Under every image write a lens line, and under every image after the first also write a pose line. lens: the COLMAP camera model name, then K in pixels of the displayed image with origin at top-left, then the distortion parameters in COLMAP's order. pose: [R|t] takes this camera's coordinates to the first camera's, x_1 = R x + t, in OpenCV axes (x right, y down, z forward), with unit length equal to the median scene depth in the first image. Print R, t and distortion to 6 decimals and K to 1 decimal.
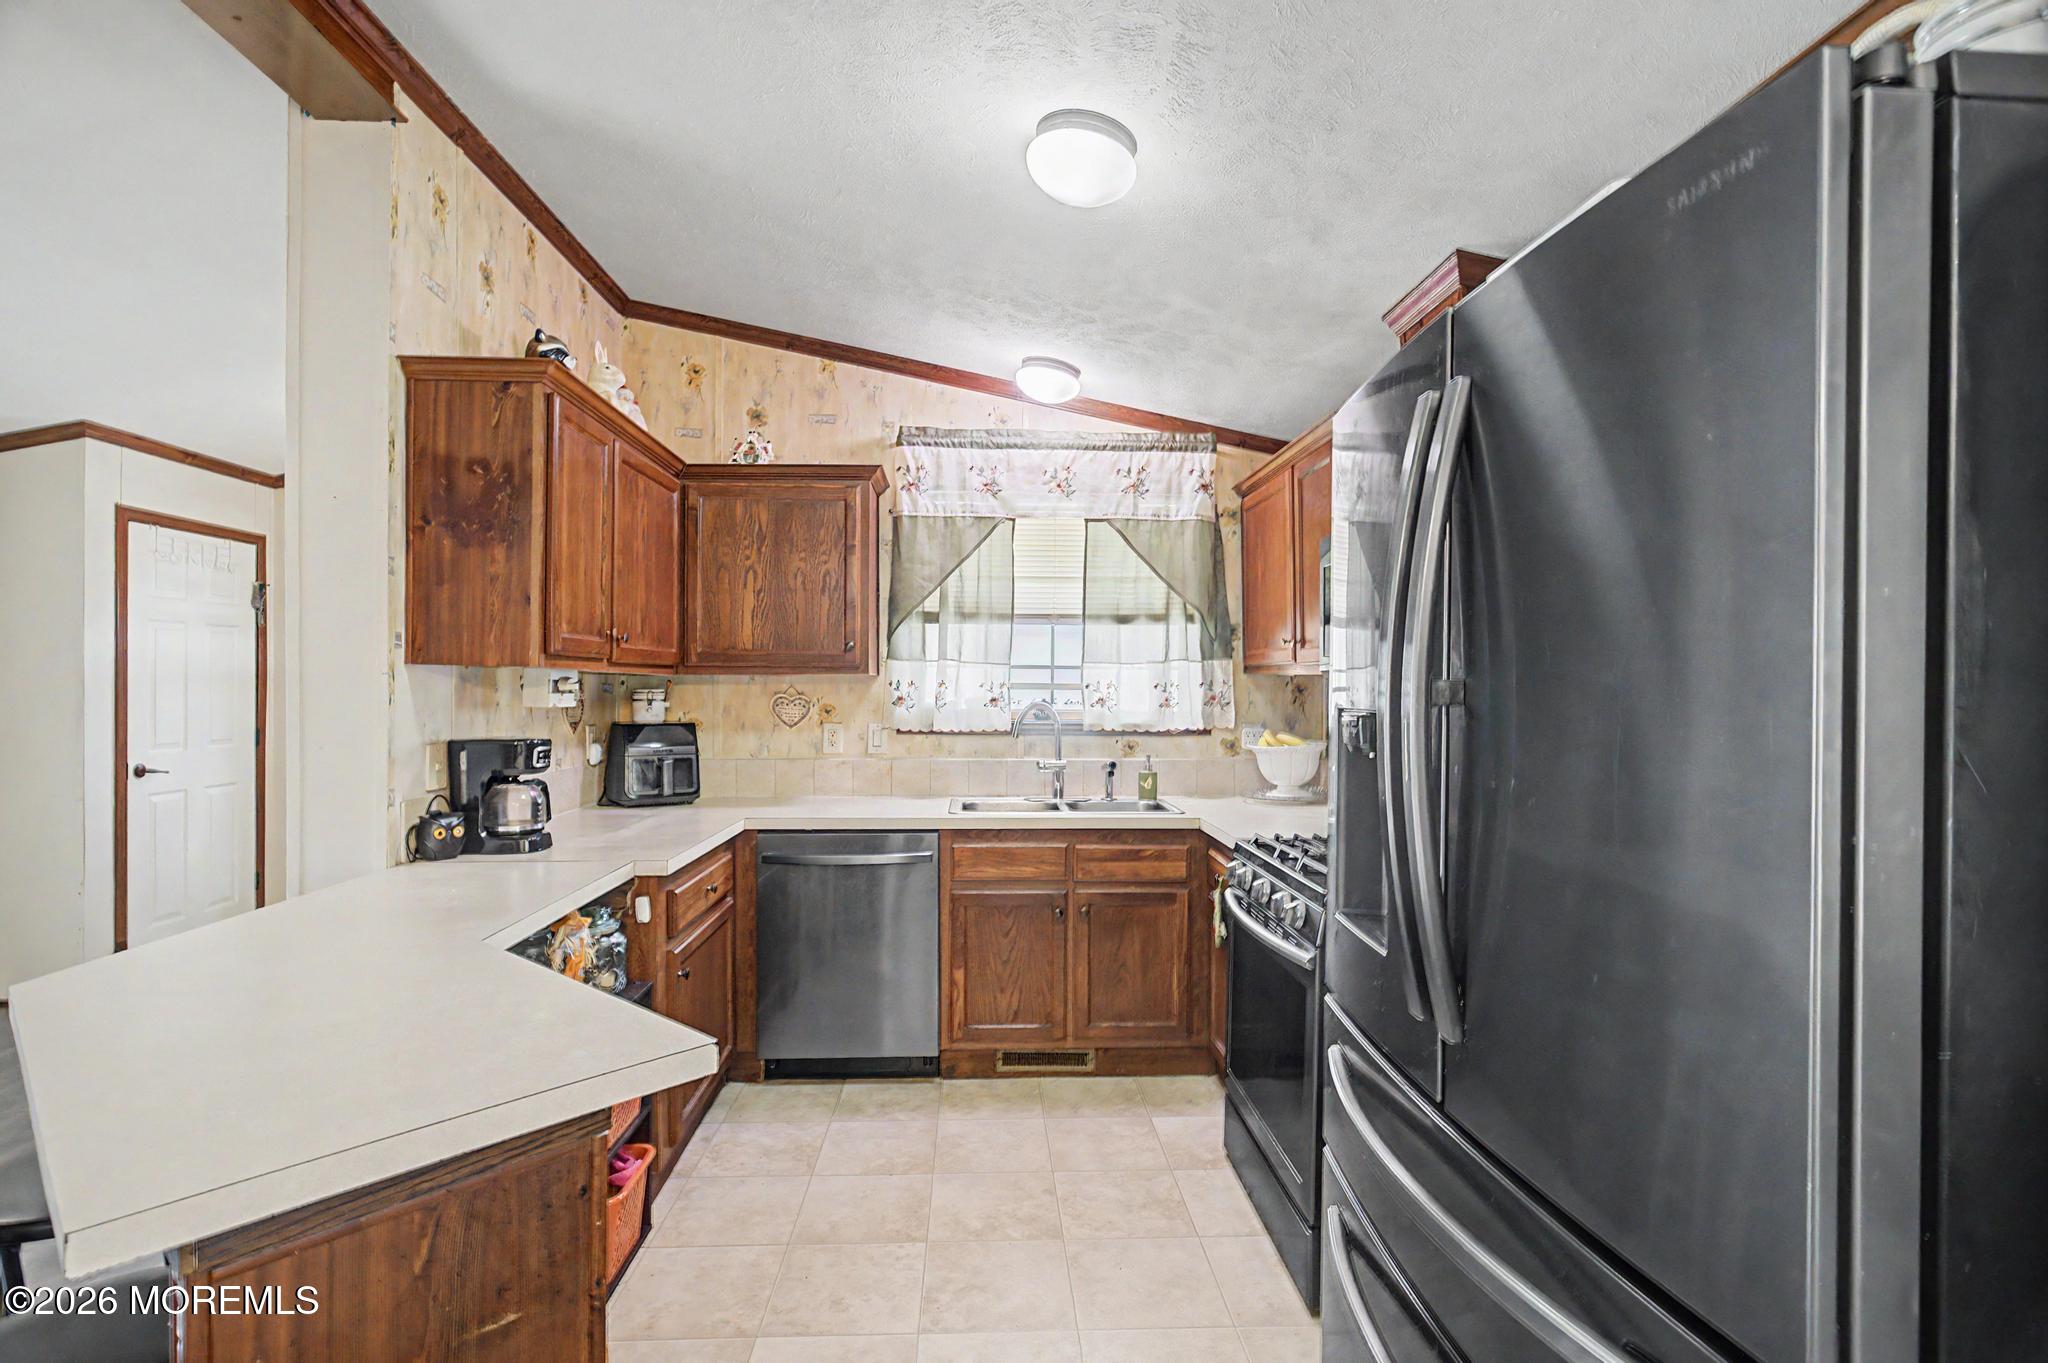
lens RADIAL K [[989.4, 0, 1022.4], [0, 989.4, 691.6], [0, 0, 1]] dist [-0.000824, 0.000155]
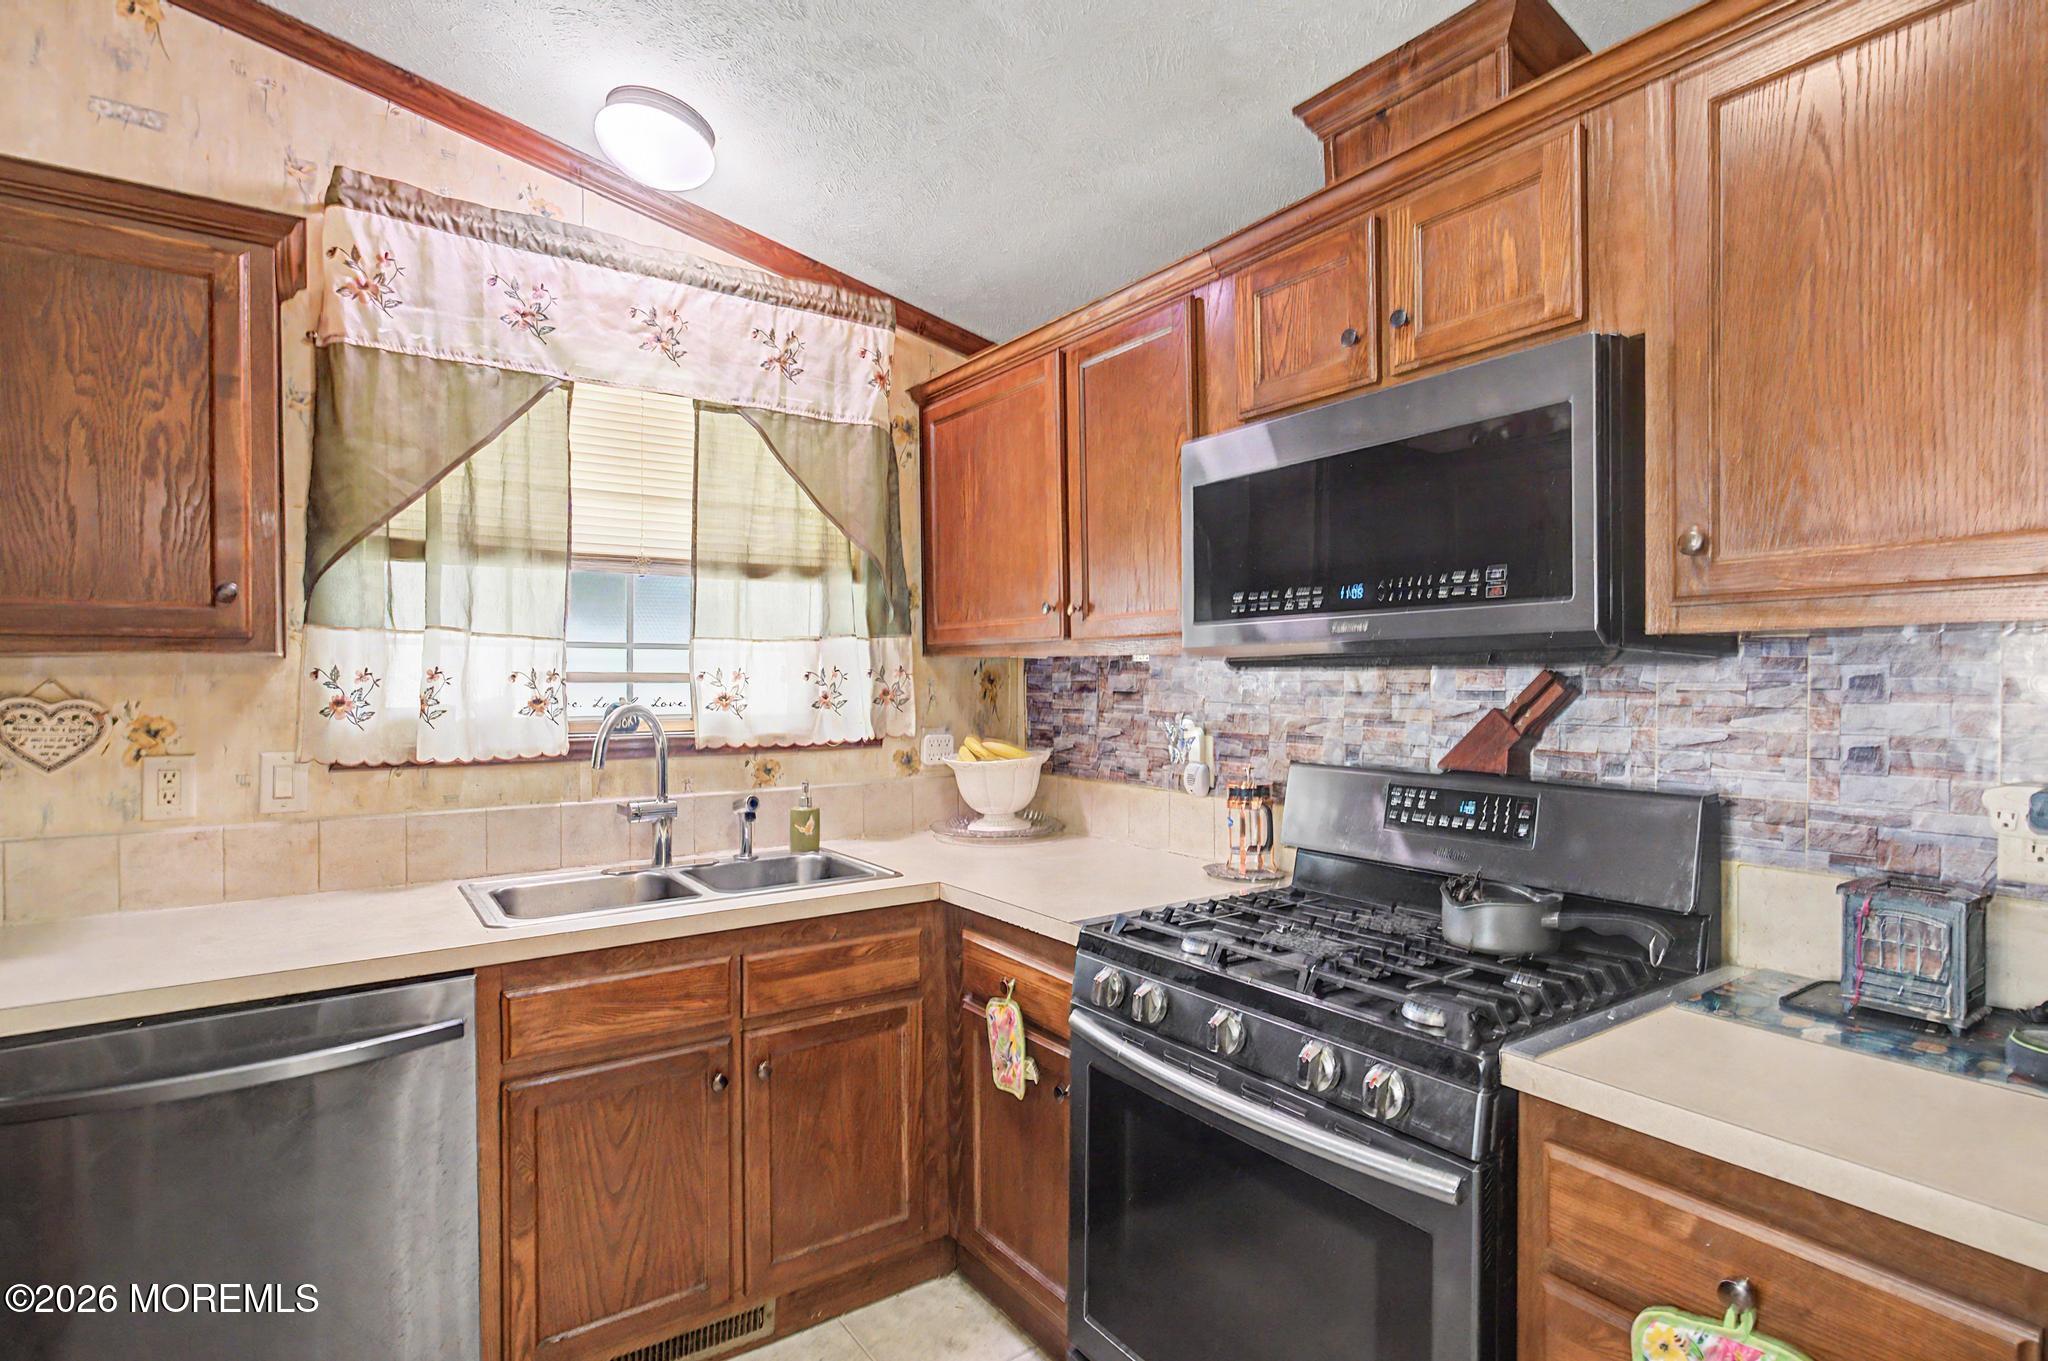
lens RADIAL K [[1000.2, 0, 1021.6], [0, 1000.2, 690.5], [0, 0, 1]] dist [-0.017556, 0.011227]
pose [[0.844545, -0.013407, 0.535318, -0.102855], [0.009479, 0.999904, 0.010088, -0.001016], [-0.535401, -0.003445, 0.844591, 0.380190]]
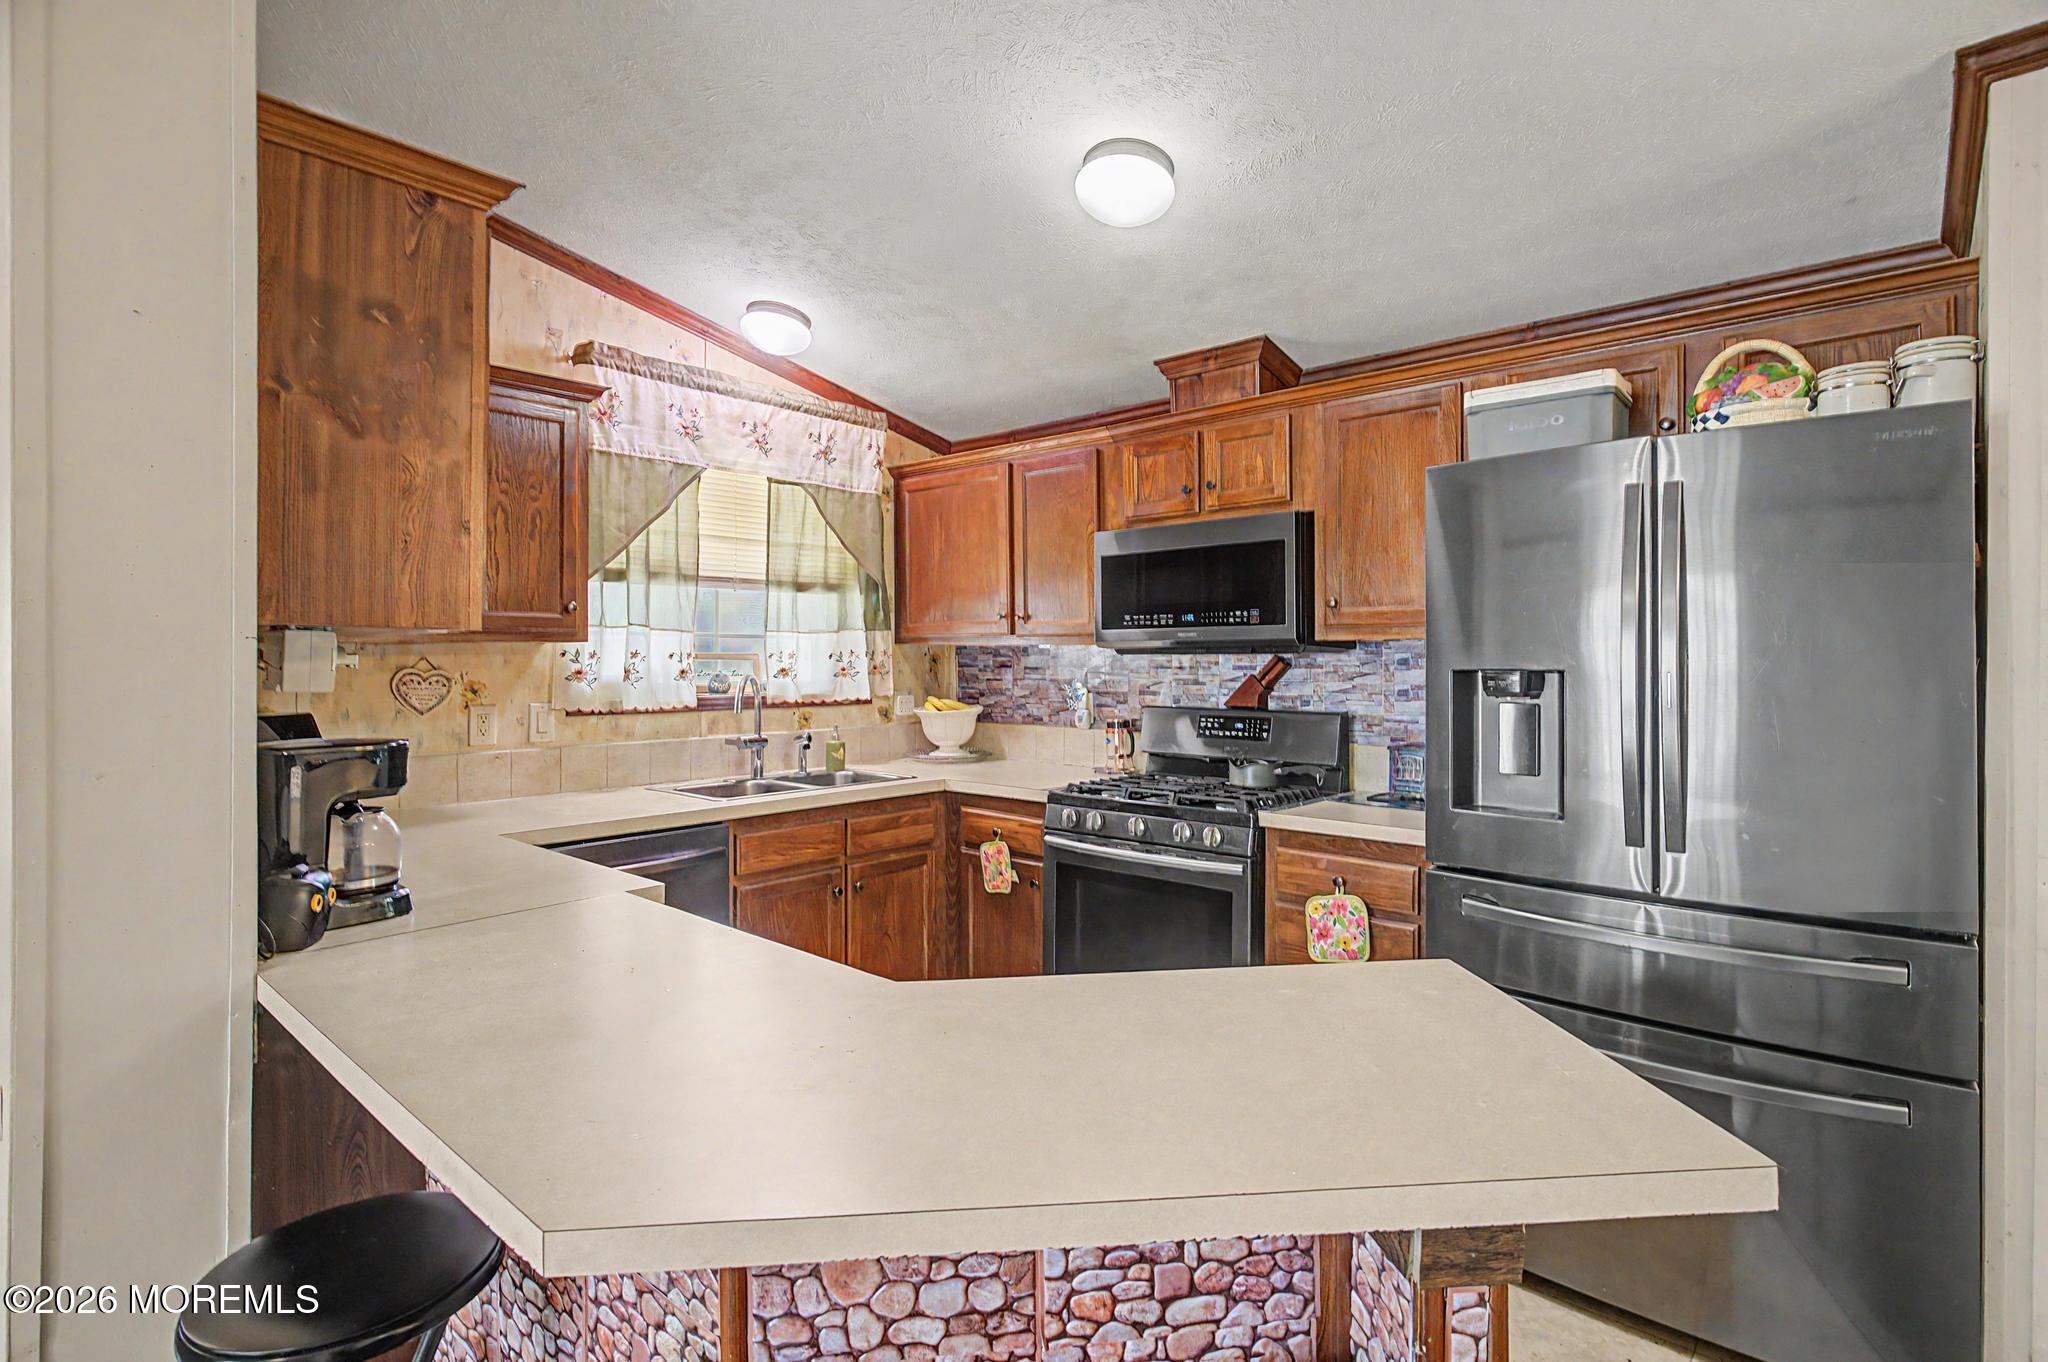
lens RADIAL K [[991.7, 0, 1021.6], [0, 991.7, 664.9], [0, 0, 1]] dist [-0.022267, 0.010395]
pose [[0.698718, -0.009445, 0.715334, -0.460936], [0.006091, 0.999955, 0.007253, -0.002882], [-0.715371, -0.000711, 0.698745, 0.172982]]
